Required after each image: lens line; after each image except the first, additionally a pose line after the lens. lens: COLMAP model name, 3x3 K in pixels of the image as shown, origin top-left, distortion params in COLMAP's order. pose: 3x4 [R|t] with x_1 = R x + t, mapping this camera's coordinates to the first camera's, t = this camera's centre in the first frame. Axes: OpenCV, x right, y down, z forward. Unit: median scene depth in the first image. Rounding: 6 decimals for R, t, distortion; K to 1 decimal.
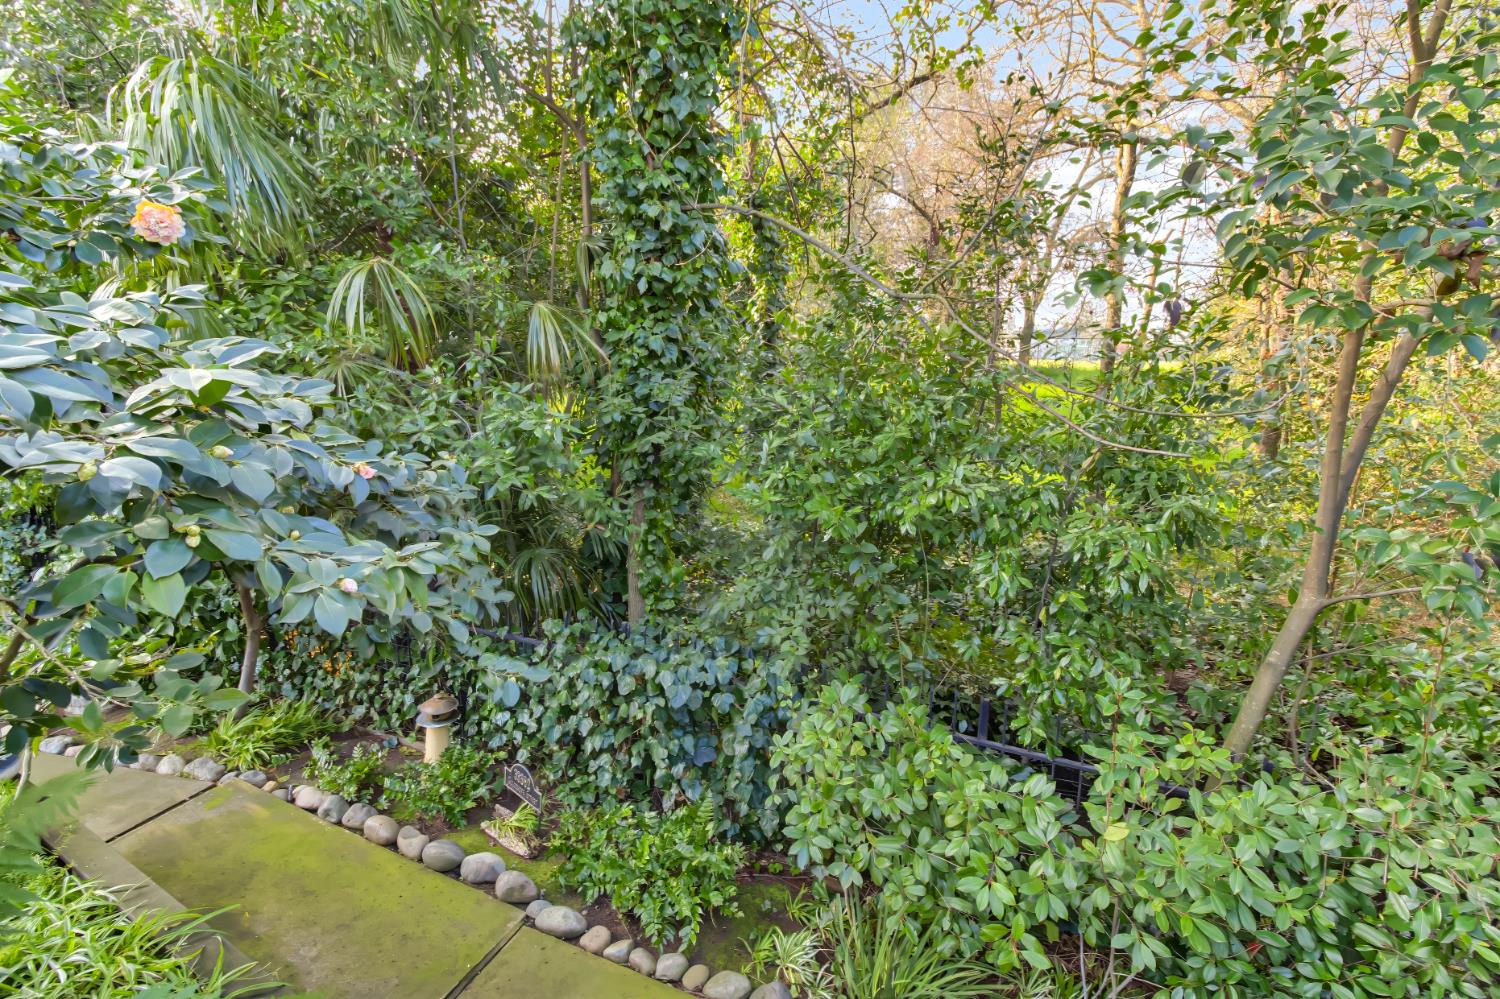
lens RADIAL K [[640.6, 0, 750.0], [0, 640.6, 499.5], [0, 0, 1]] dist [0.000477, -0.000022]
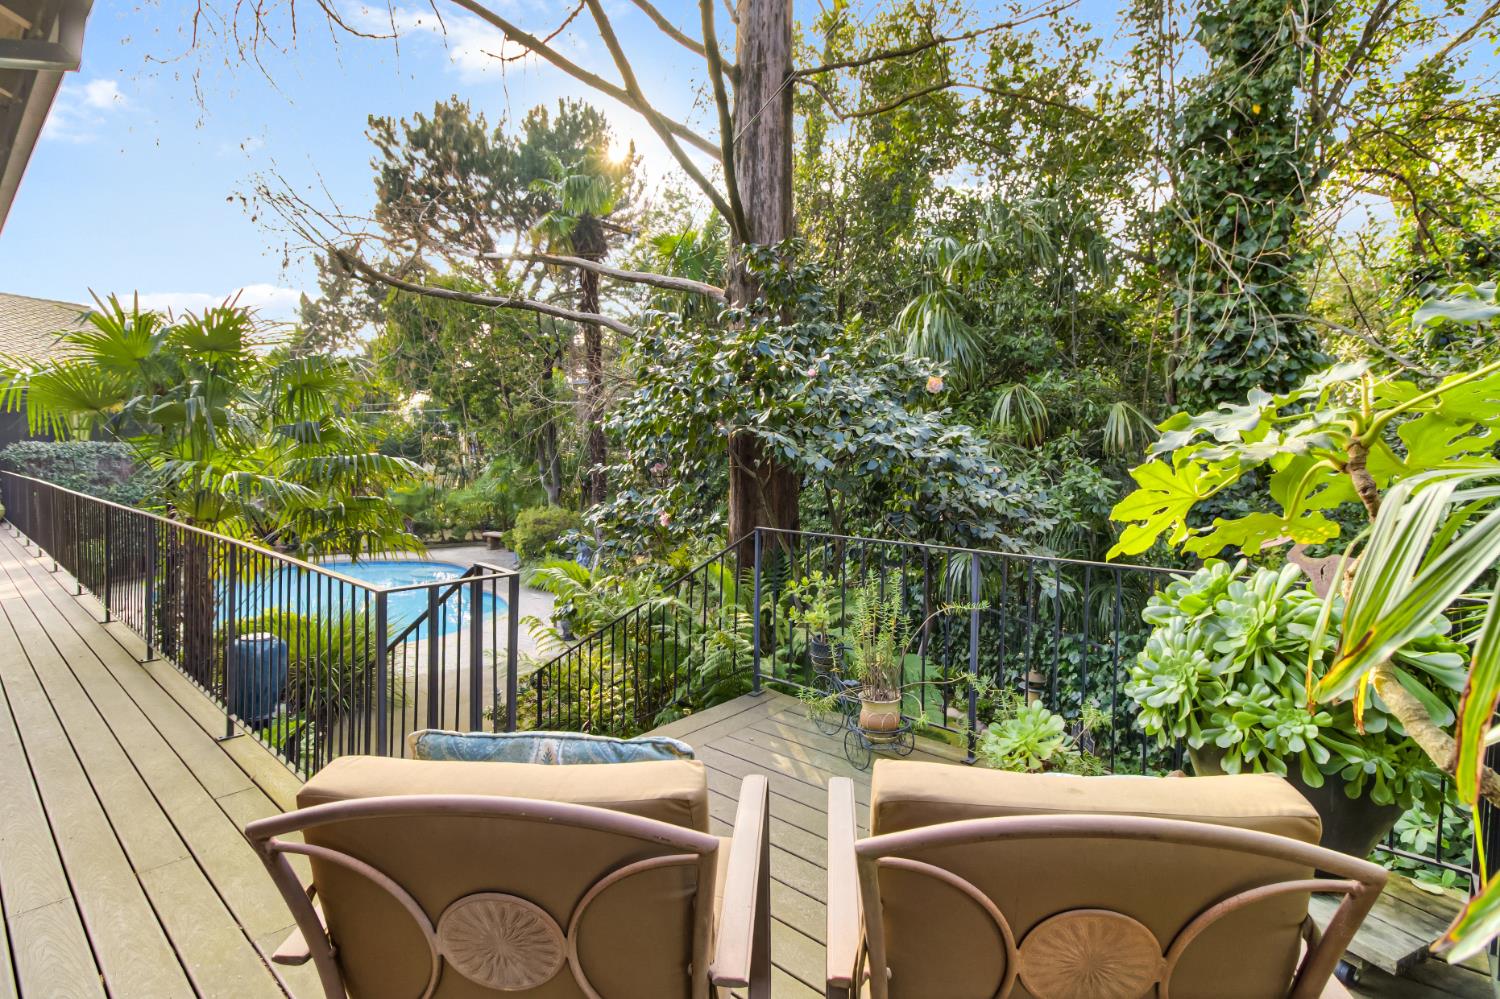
lens RADIAL K [[714.9, 0, 749.2], [0, 714.9, 479.4], [0, 0, 1]] dist [-0.000731, -0.000195]
pose [[0.633810, 0.010825, -0.773413, 0.409226], [-0.159772, 0.980170, -0.117214, 0.194044], [0.756808, 0.197861, 0.622971, -0.630908]]
